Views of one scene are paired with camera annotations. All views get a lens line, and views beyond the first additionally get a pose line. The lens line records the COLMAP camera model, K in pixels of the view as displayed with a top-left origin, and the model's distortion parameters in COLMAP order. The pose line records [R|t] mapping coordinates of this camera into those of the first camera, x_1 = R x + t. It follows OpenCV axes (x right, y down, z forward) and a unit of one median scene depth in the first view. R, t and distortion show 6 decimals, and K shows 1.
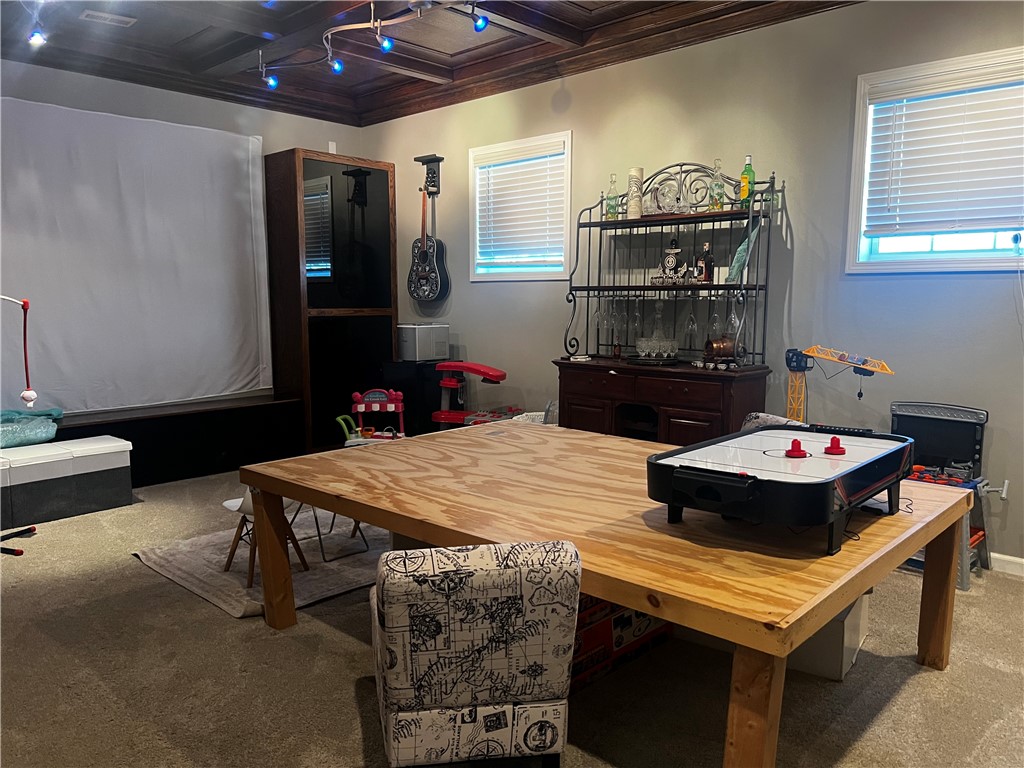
lens RADIAL K [[770.7, 0, 508.1], [0, 770.7, 386.2], [0, 0, 1]] dist [0.057200, -0.067219]
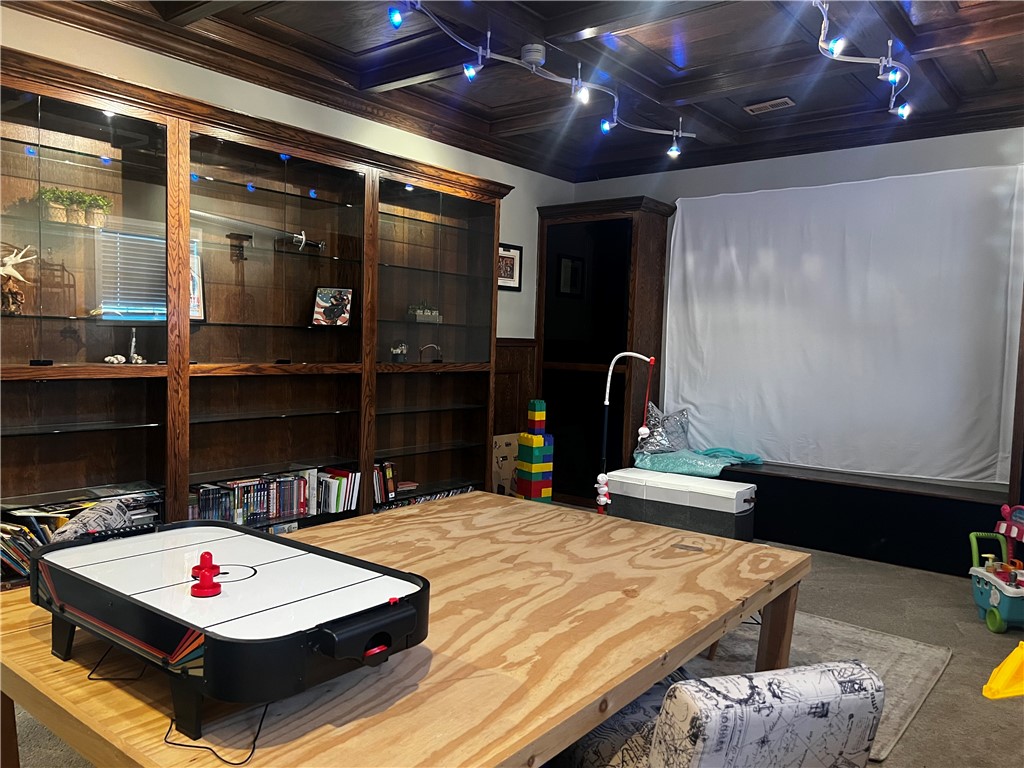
lens RADIAL K [[770.7, 0, 511.7], [0, 770.7, 382.1], [0, 0, 1]] dist [0.057200, -0.067219]
pose [[0.088642, 0.061625, -0.994155, 0.854296], [-0.147077, 0.987954, 0.048127, -0.131679], [0.985145, 0.141951, 0.096638, 0.896933]]
